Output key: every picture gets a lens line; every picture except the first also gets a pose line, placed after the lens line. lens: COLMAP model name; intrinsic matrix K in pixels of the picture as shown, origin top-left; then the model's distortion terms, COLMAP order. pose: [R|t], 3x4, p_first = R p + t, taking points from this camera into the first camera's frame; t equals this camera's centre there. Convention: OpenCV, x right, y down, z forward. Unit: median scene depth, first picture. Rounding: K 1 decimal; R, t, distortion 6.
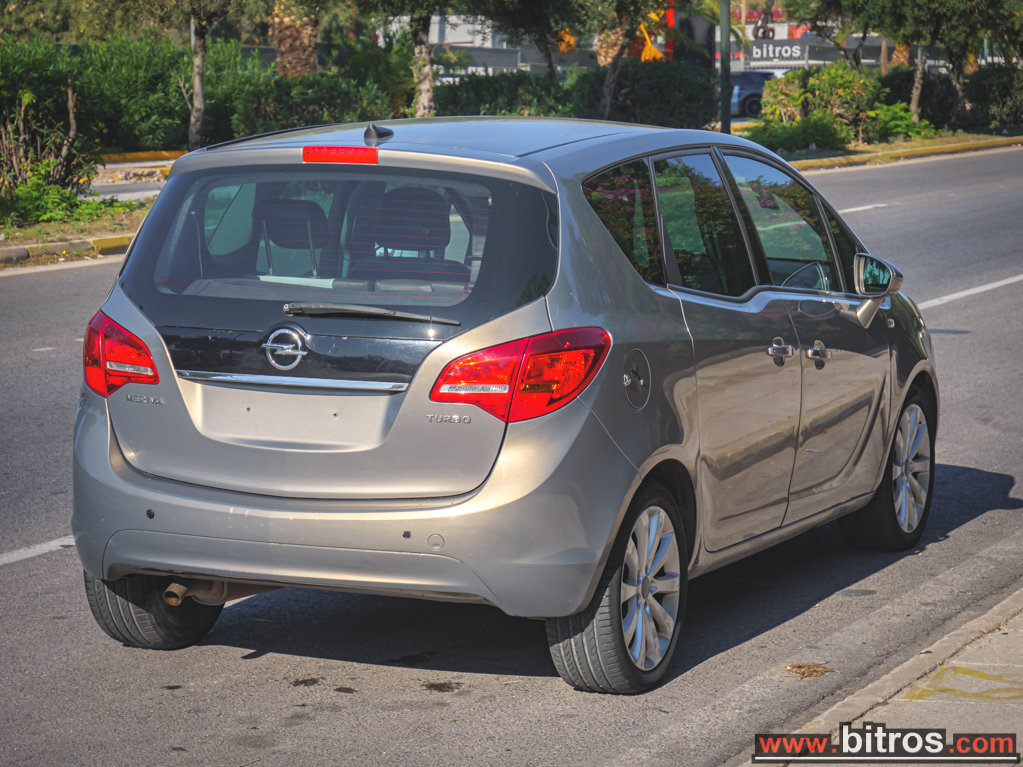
lens RADIAL K [[2975.8, 0, 510.8], [0, 2975.8, 382.1], [0, 0, 1]] dist [0.413628, 0.000000]
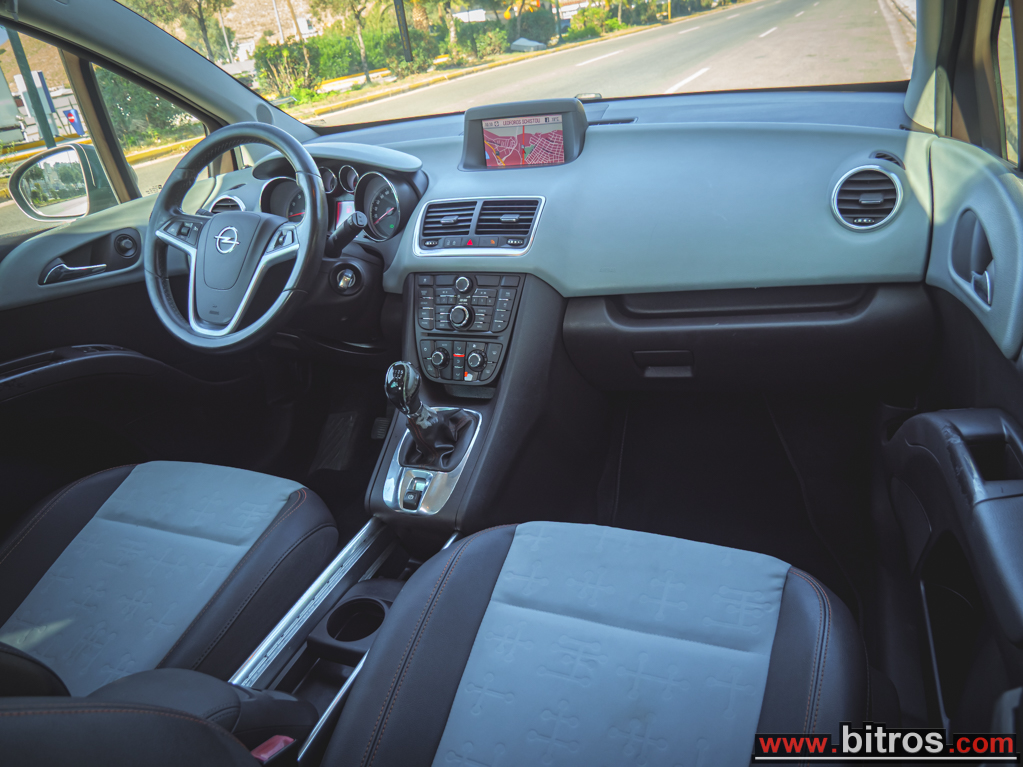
lens RADIAL K [[733.8, 0, 506.8], [0, 733.8, 381.8], [0, 0, 1]] dist [-0.046034, 0.015687]
pose [[0.991542, -0.122025, -0.044207, 0.009492], [0.129785, 0.932869, 0.336022, -0.011510], [0.000236, -0.338917, 0.940816, 0.213423]]
